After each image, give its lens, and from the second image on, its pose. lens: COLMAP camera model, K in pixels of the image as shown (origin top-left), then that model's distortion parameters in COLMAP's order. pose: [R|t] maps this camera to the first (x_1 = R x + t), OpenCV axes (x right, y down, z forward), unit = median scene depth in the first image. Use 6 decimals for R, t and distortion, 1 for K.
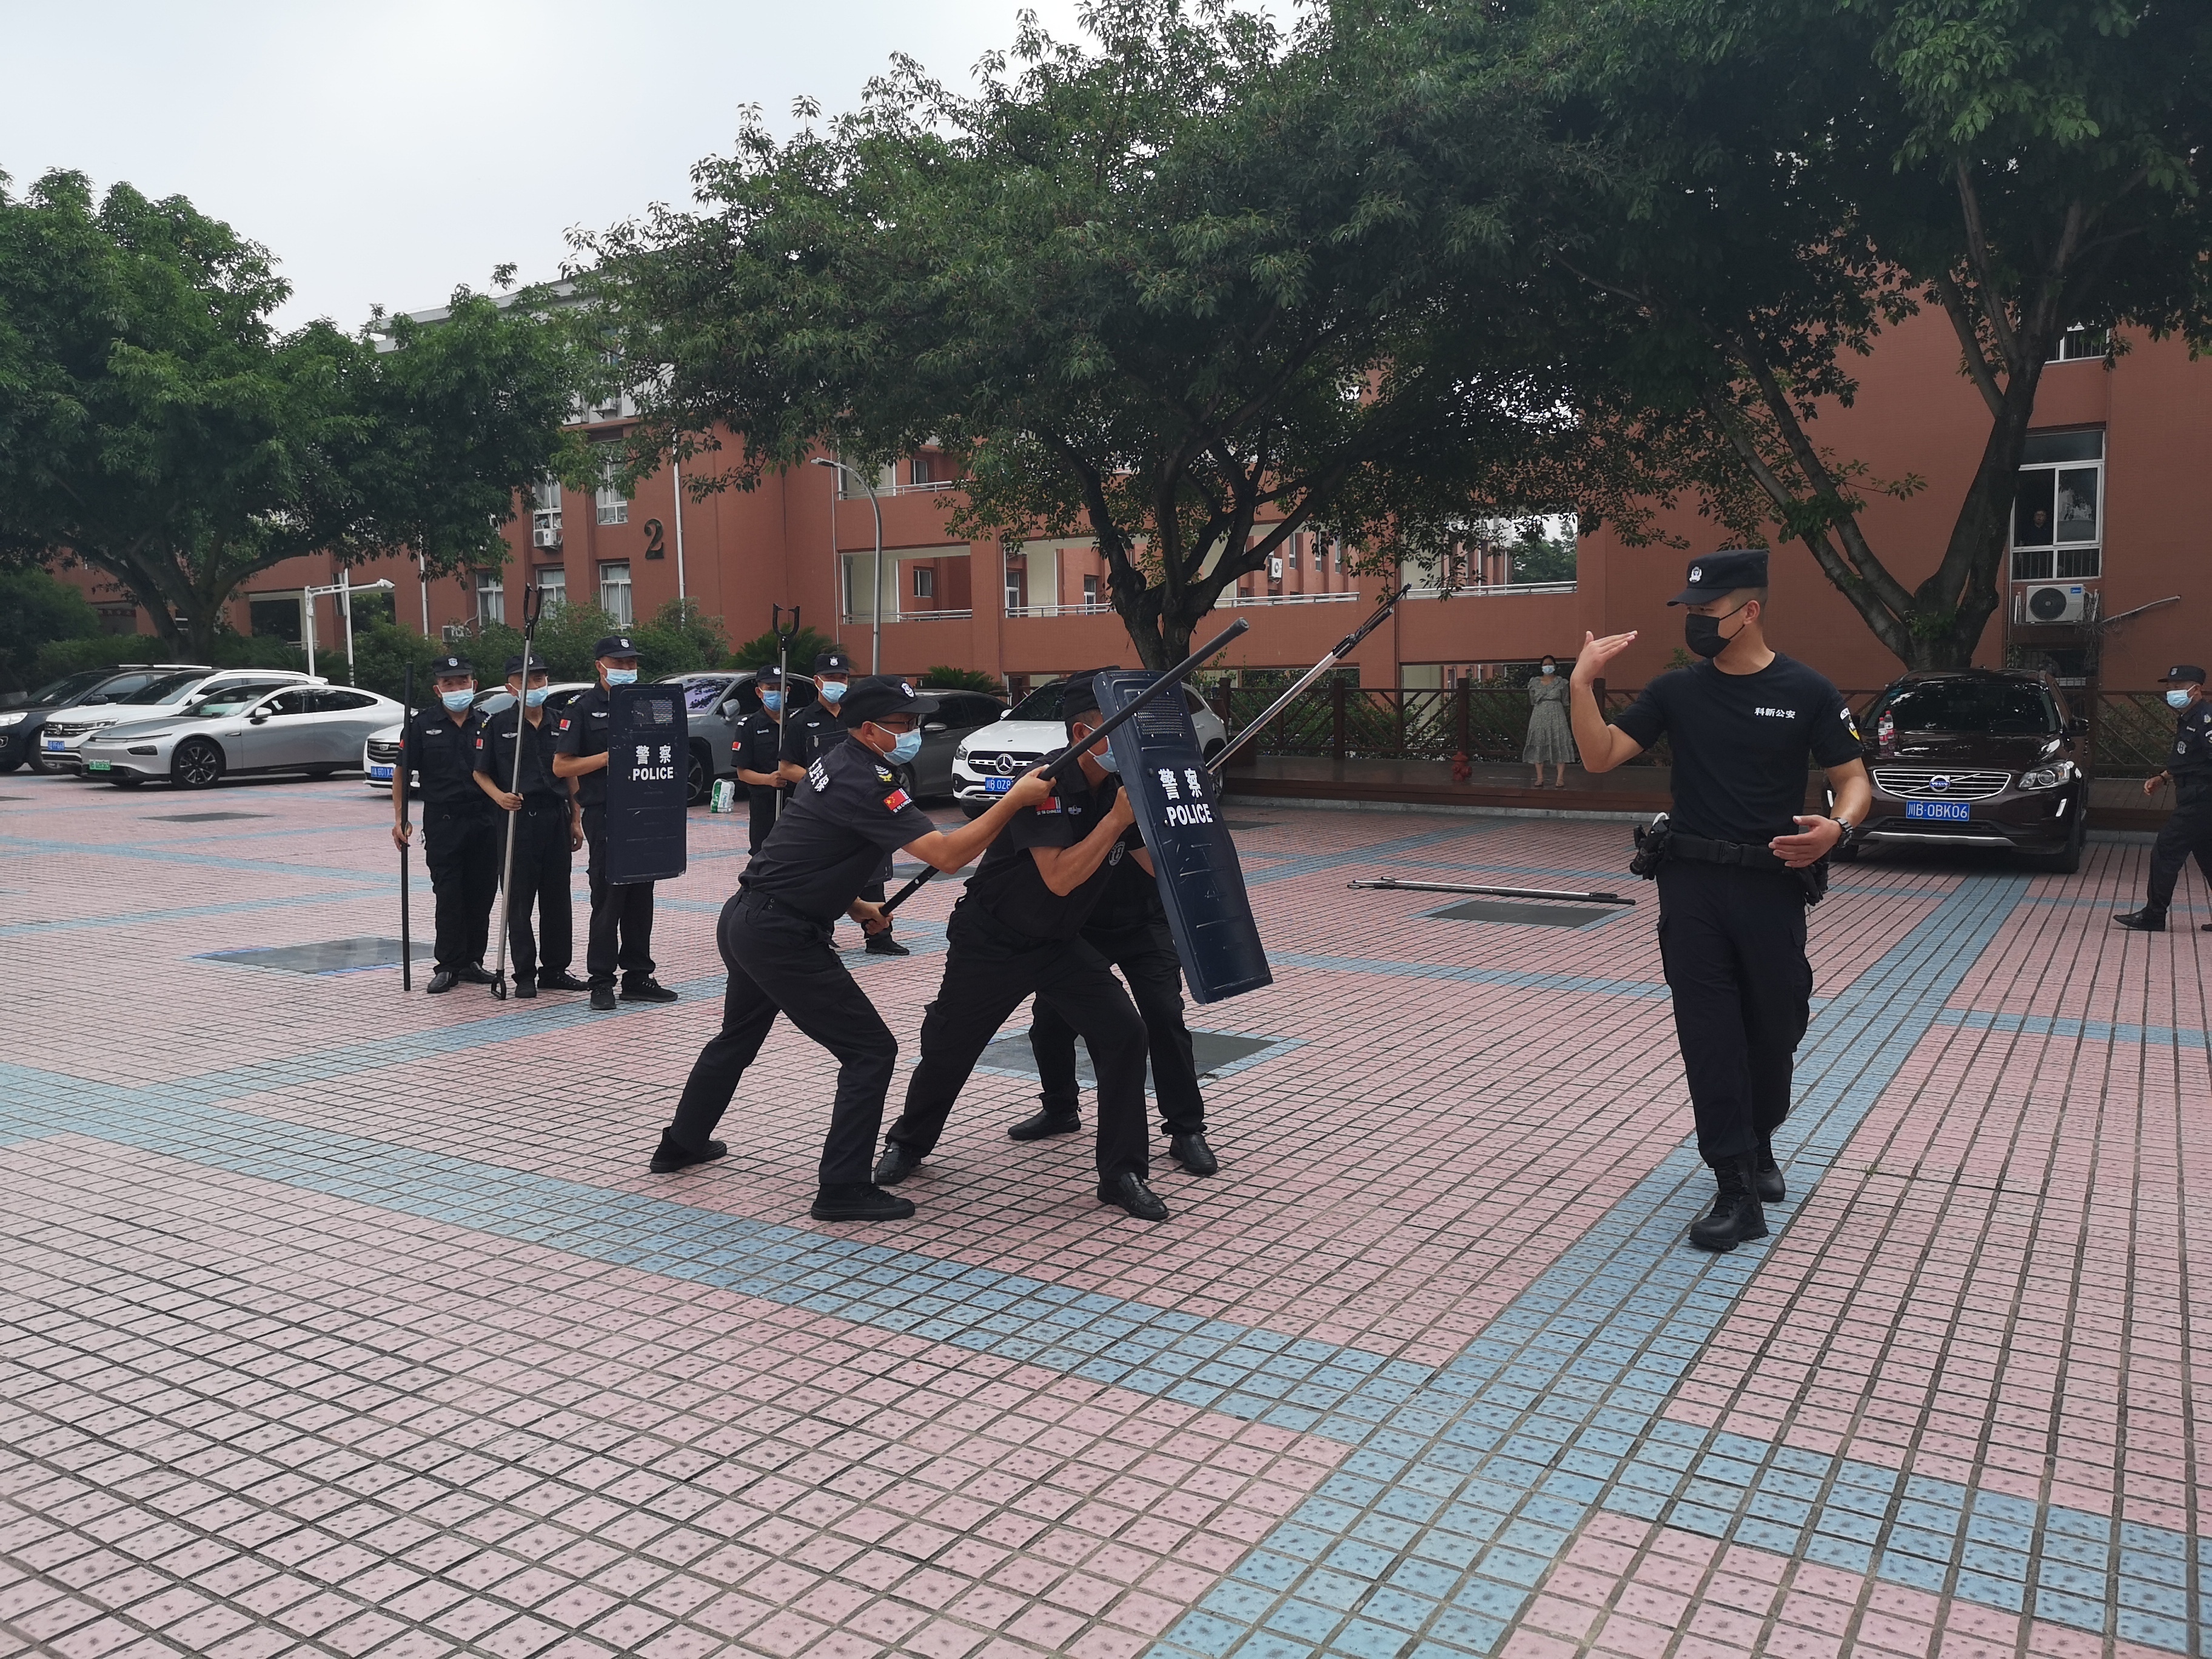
lens RADIAL K [[1720.1, 0, 1106.0], [0, 1720.1, 829.5], [0, 0, 1]] dist [0.078941, -0.096701]
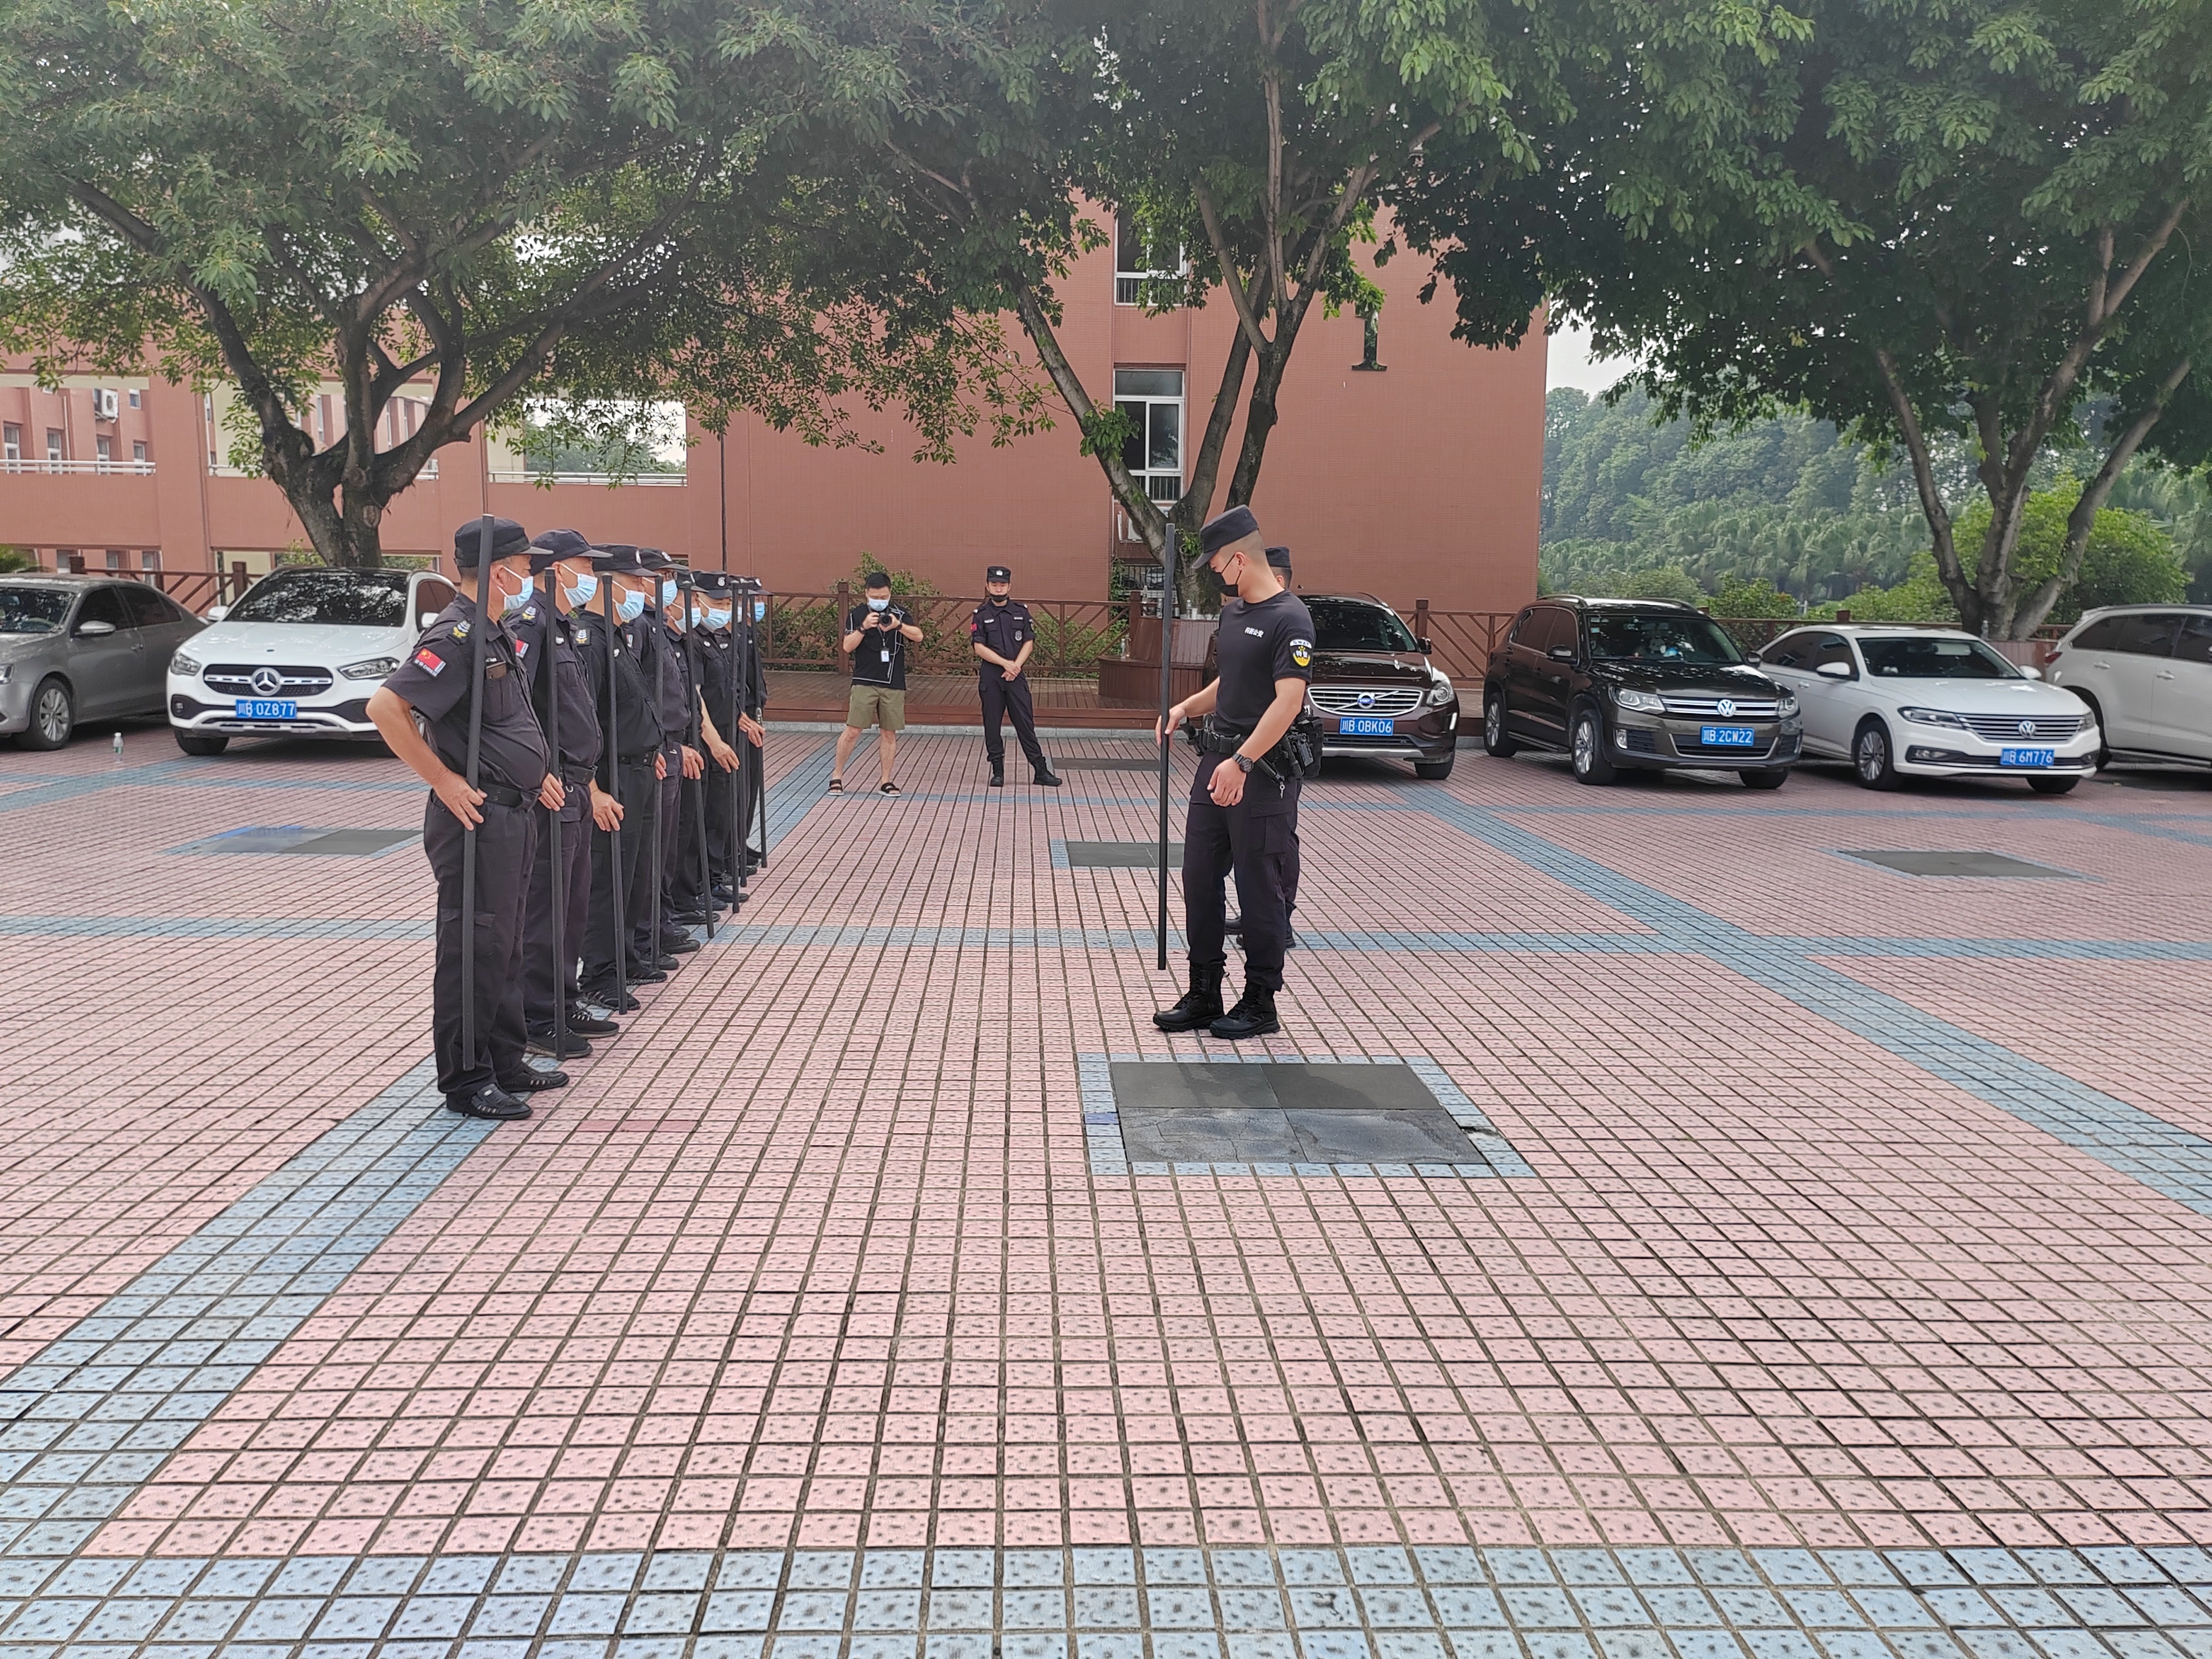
lens RADIAL K [[1705.7, 0, 1106.9], [0, 1705.7, 845.7], [0, 0, 1]] dist [-0.026178, 0.109937]
pose [[0.823166, -0.062588, 0.564341, -0.133916], [0.021315, 0.996612, 0.079438, -0.013139], [-0.567400, -0.053362, 0.821711, 0.125546]]
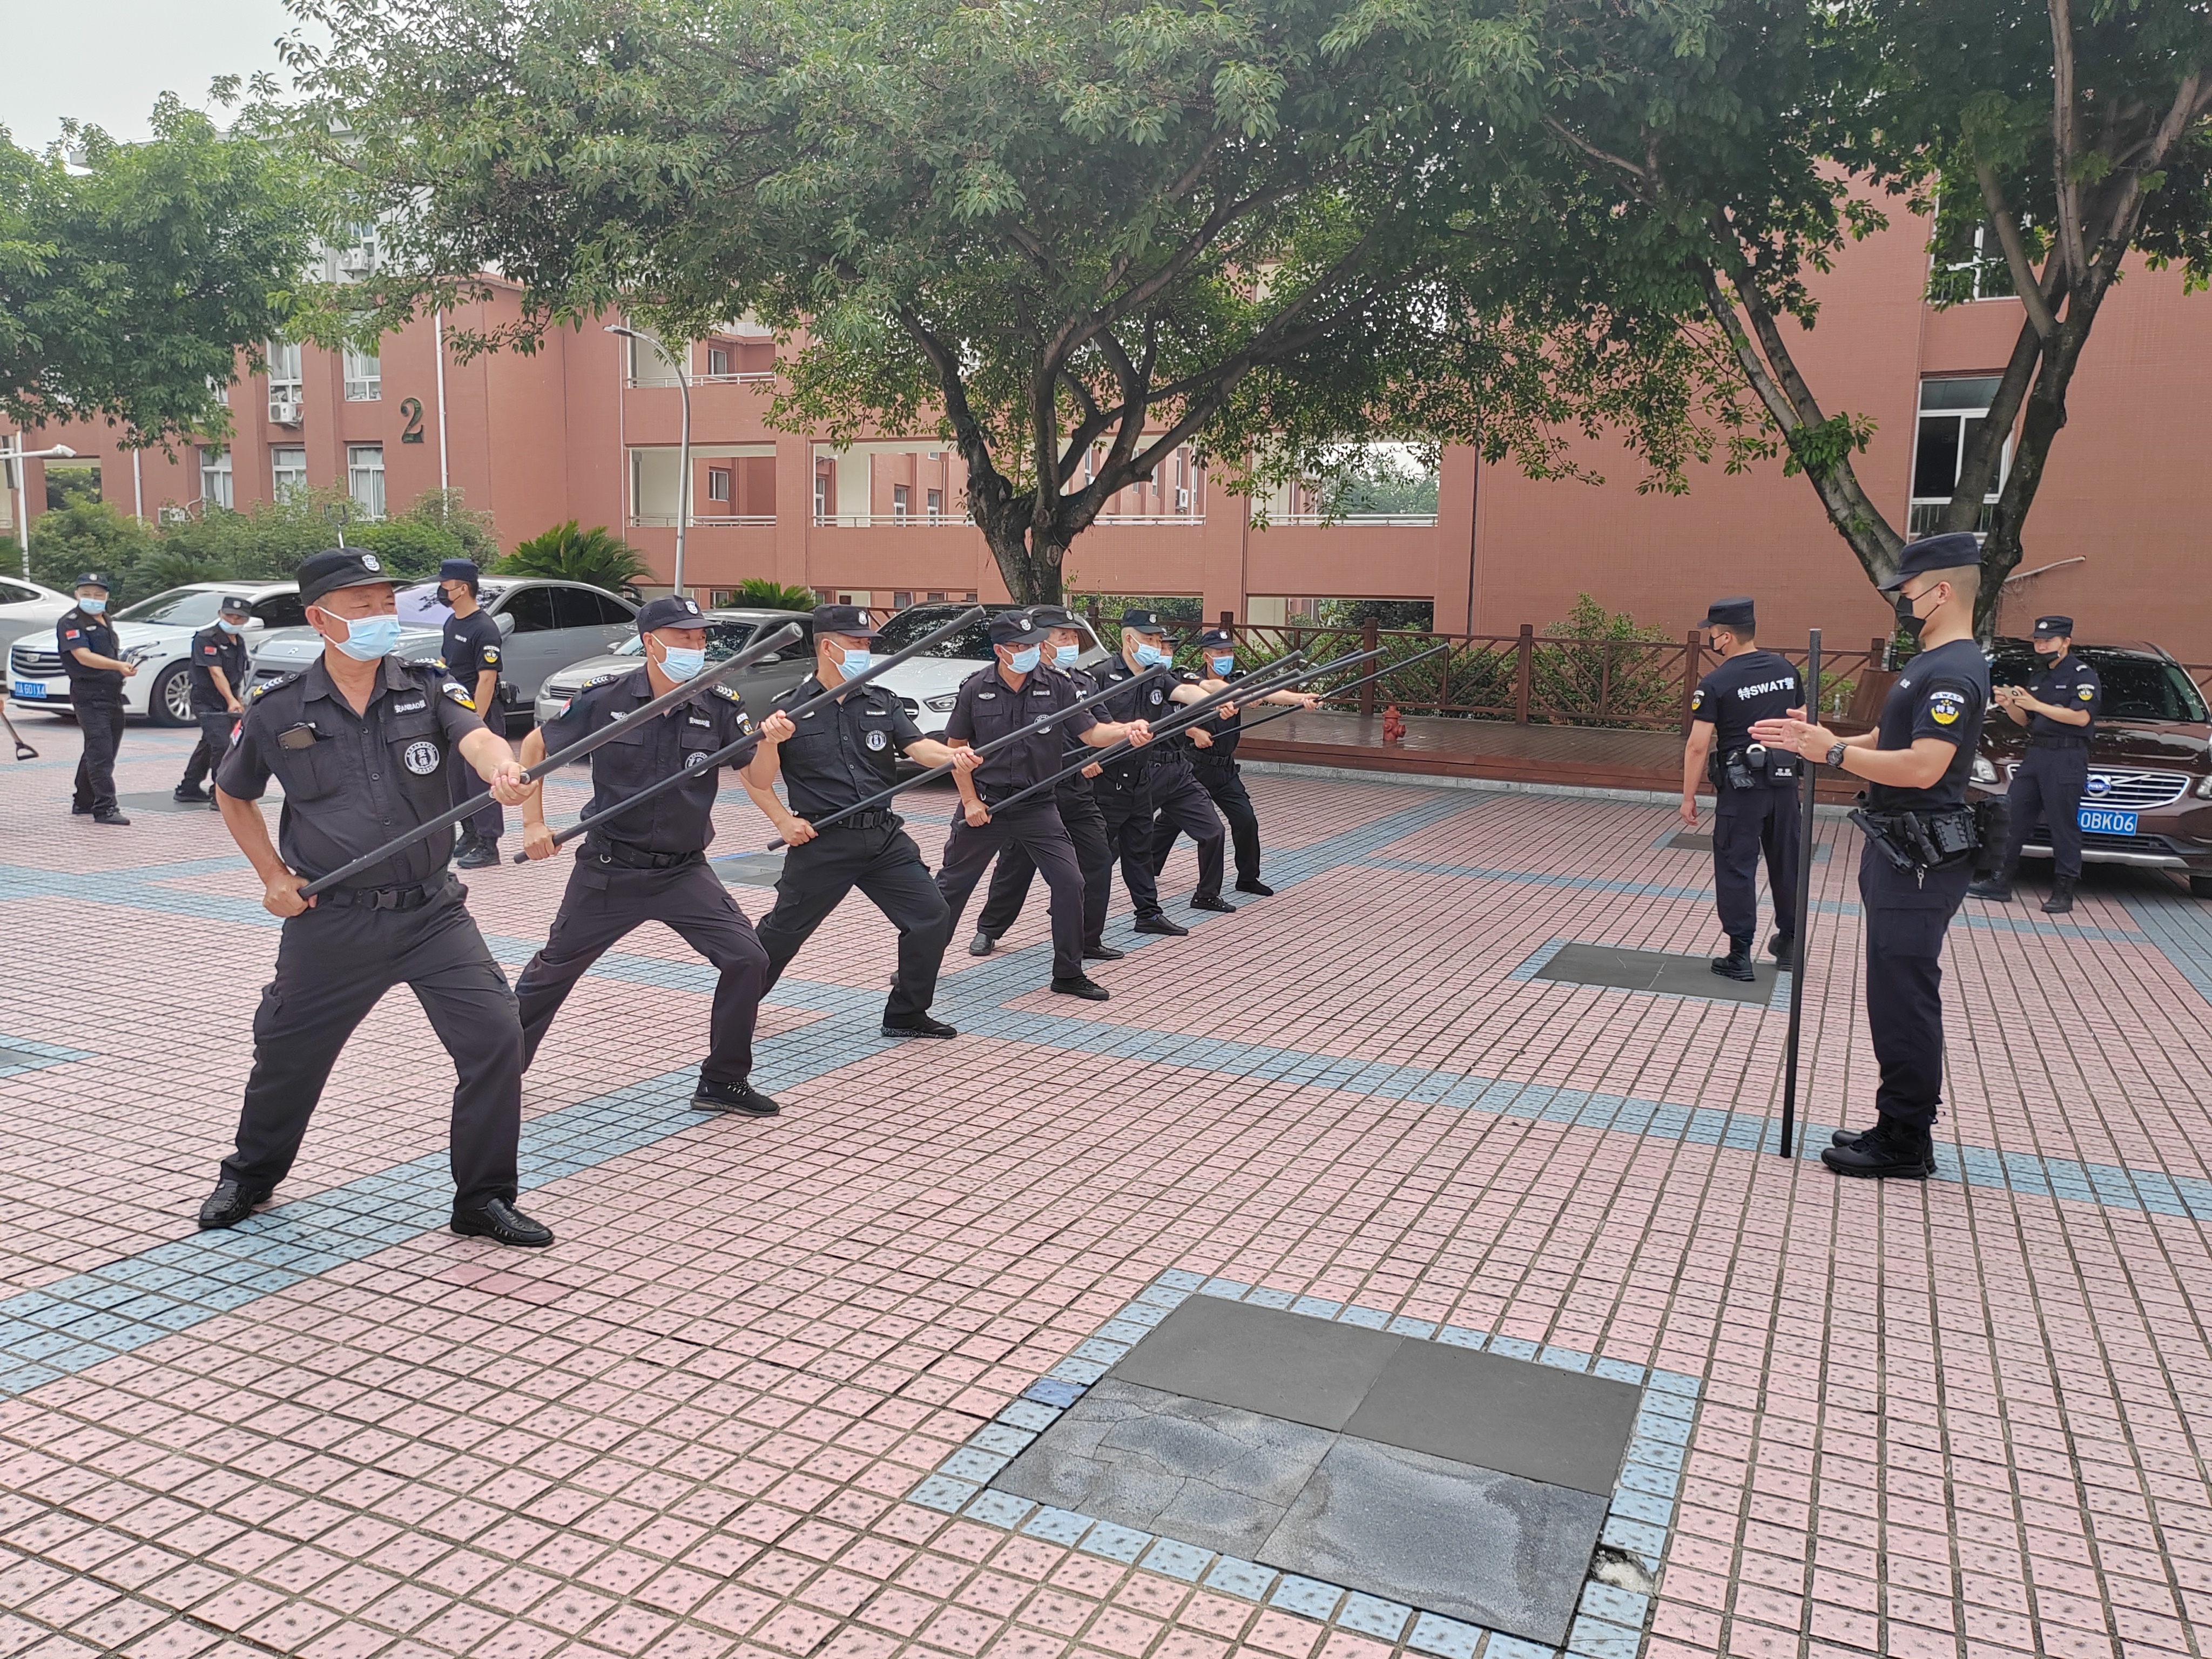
lens RADIAL K [[1699.9, 0, 1103.9], [0, 1699.9, 825.1], [0, 0, 1]] dist [0.033450, 0.000658]
pose [[0.991503, 0.021520, 0.128291, -0.036111], [-0.027236, 0.998705, 0.042970, -0.016323], [-0.127201, -0.046099, 0.990805, 0.156675]]
